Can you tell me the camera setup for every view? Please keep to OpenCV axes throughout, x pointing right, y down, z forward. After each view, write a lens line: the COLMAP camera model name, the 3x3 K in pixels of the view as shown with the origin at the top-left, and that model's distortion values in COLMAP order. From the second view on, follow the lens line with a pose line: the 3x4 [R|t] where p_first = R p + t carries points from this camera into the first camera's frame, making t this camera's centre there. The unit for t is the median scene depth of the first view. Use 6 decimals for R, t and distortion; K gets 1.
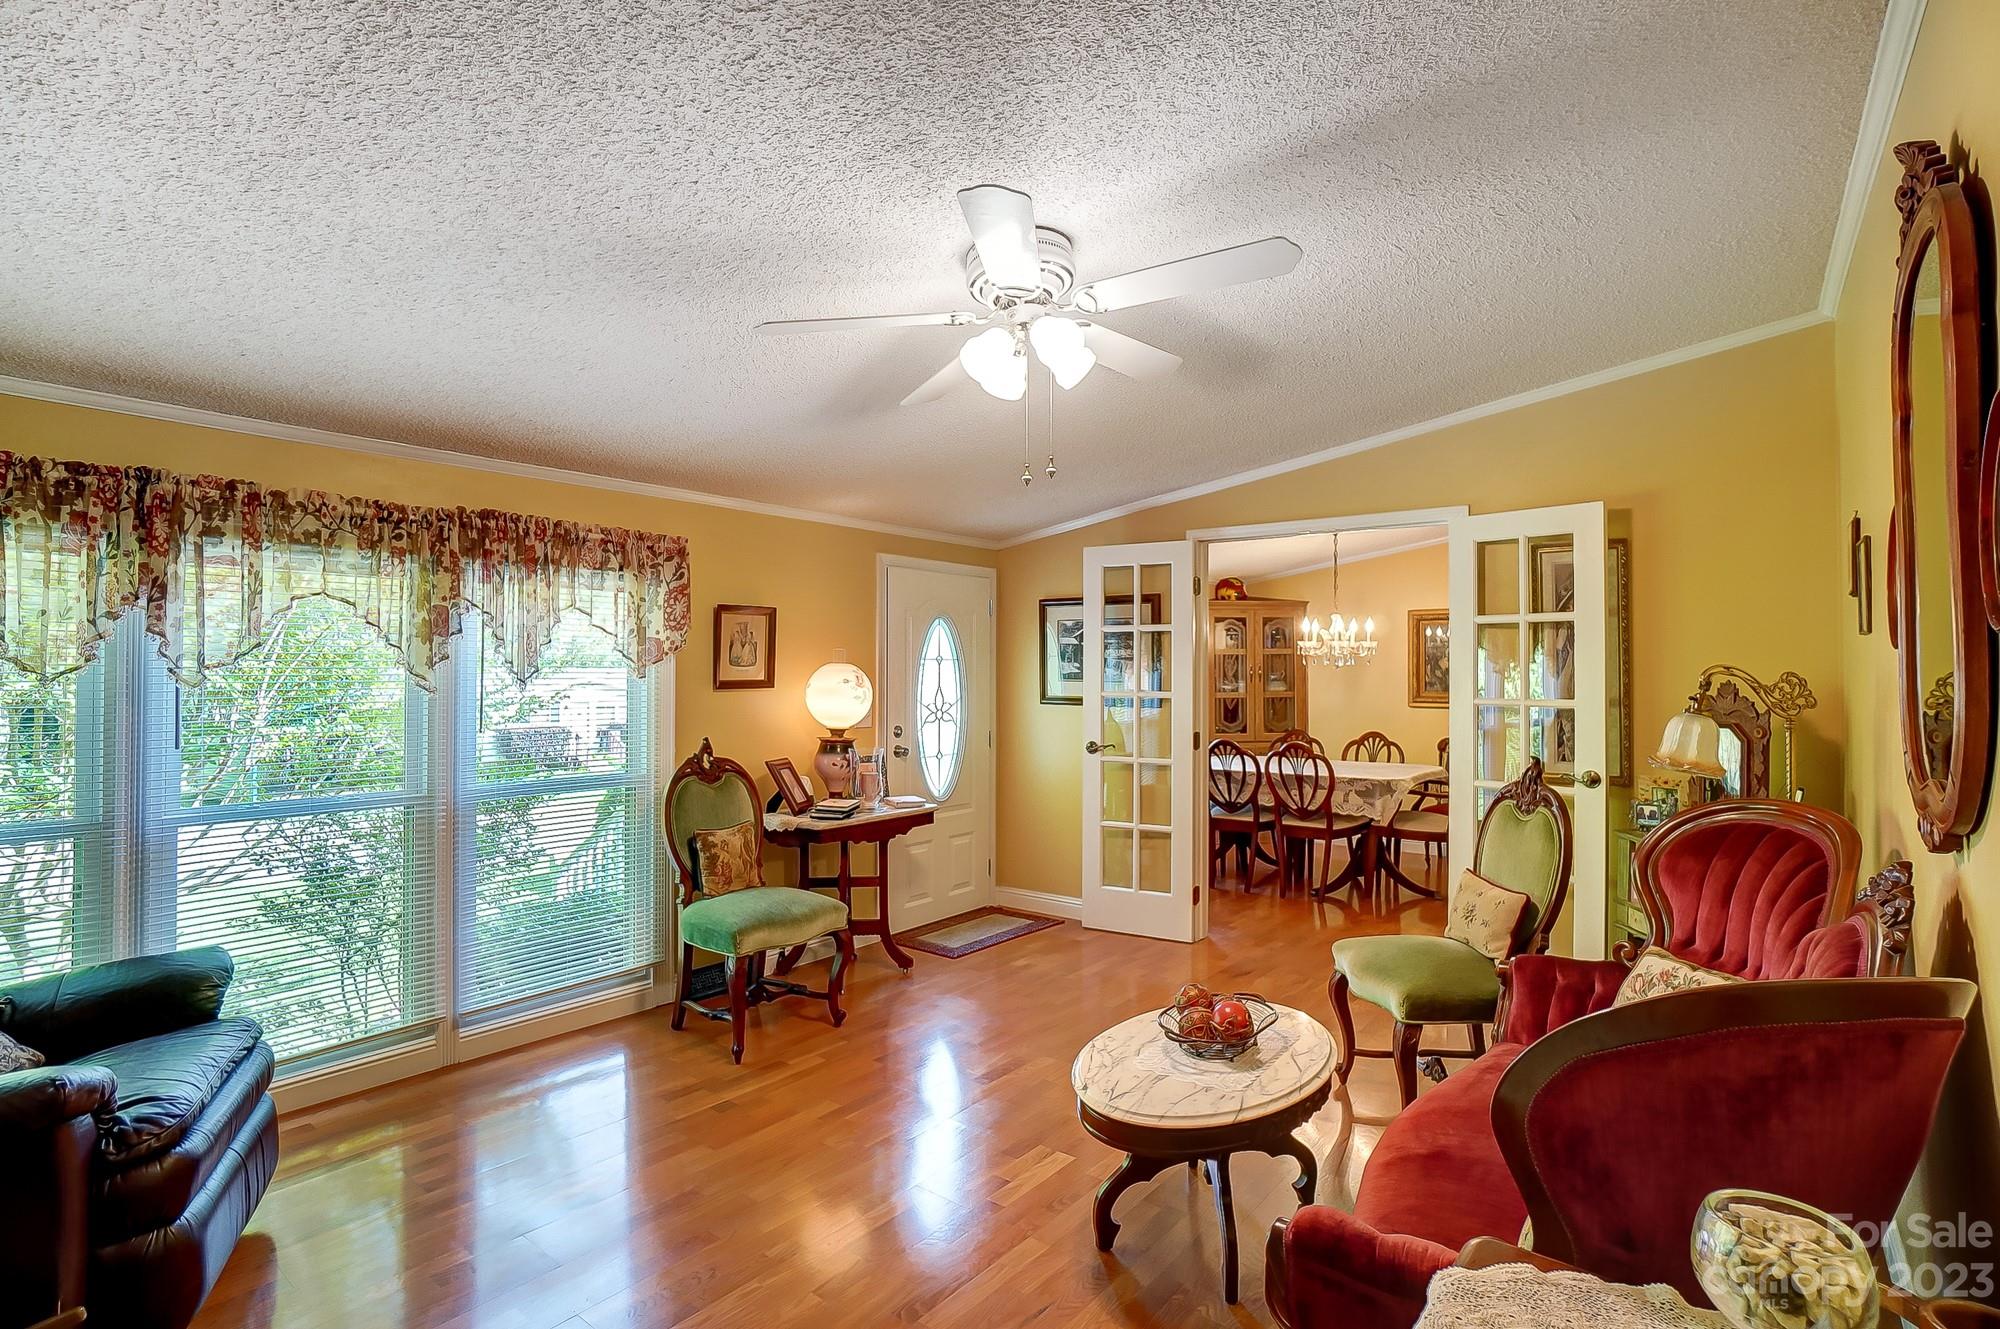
lens RADIAL K [[979.2, 0, 989.4], [0, 979.2, 664.0], [0, 0, 1]] dist [-0.031307, 0.000009]
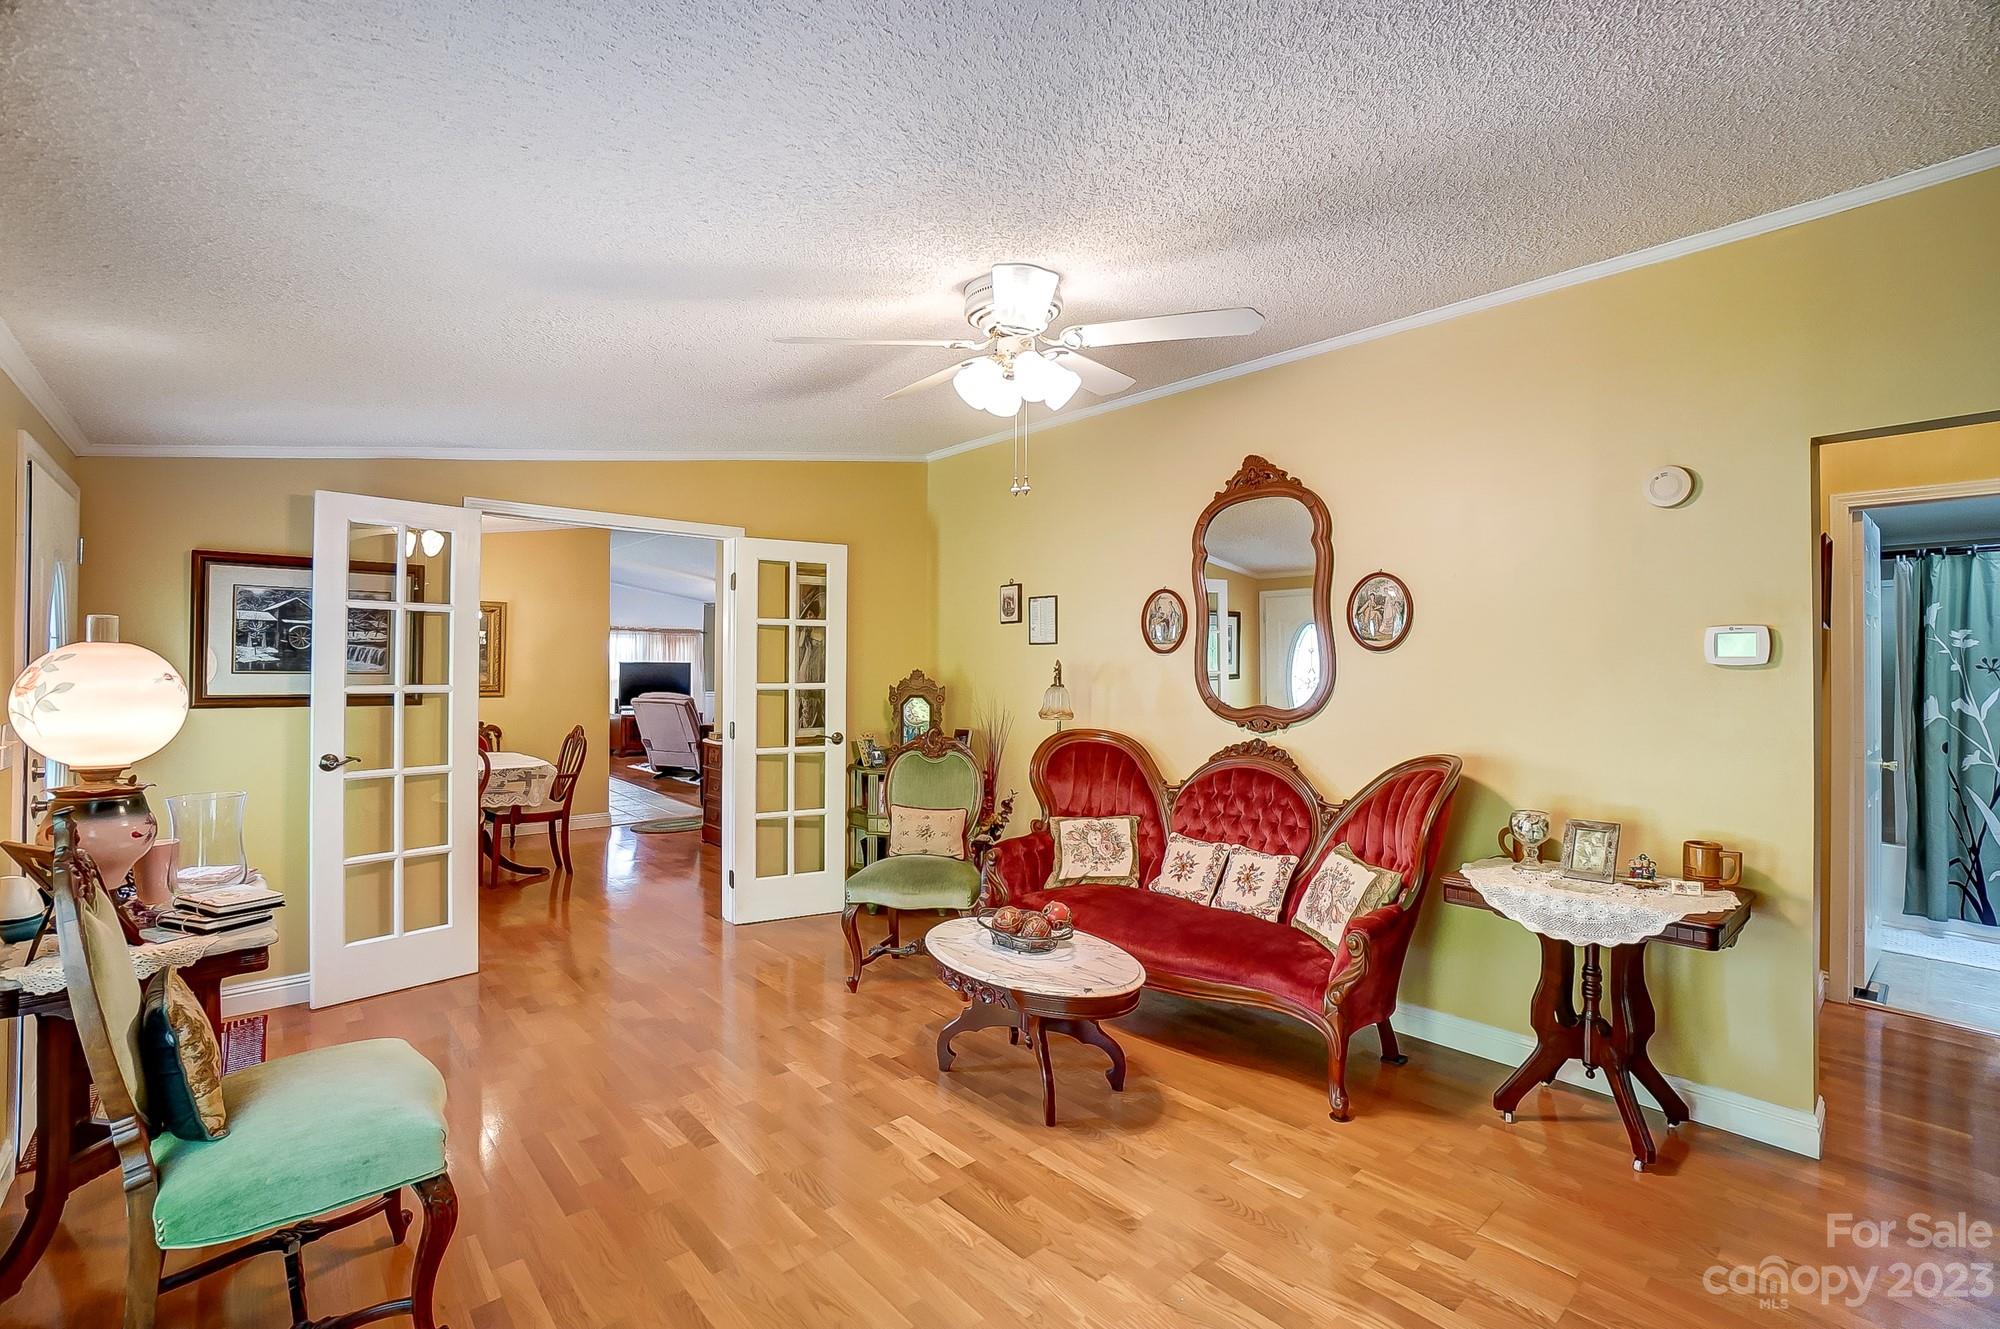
lens RADIAL K [[877.1, 0, 988.1], [0, 877.1, 663.2], [0, 0, 1]] dist [-0.072522, 0.023324]
pose [[0.176669, 0.001827, 0.984269, -0.440377], [-0.012576, 0.999921, 0.000401, 0.003477], [-0.984190, -0.012449, 0.176678, 0.396602]]
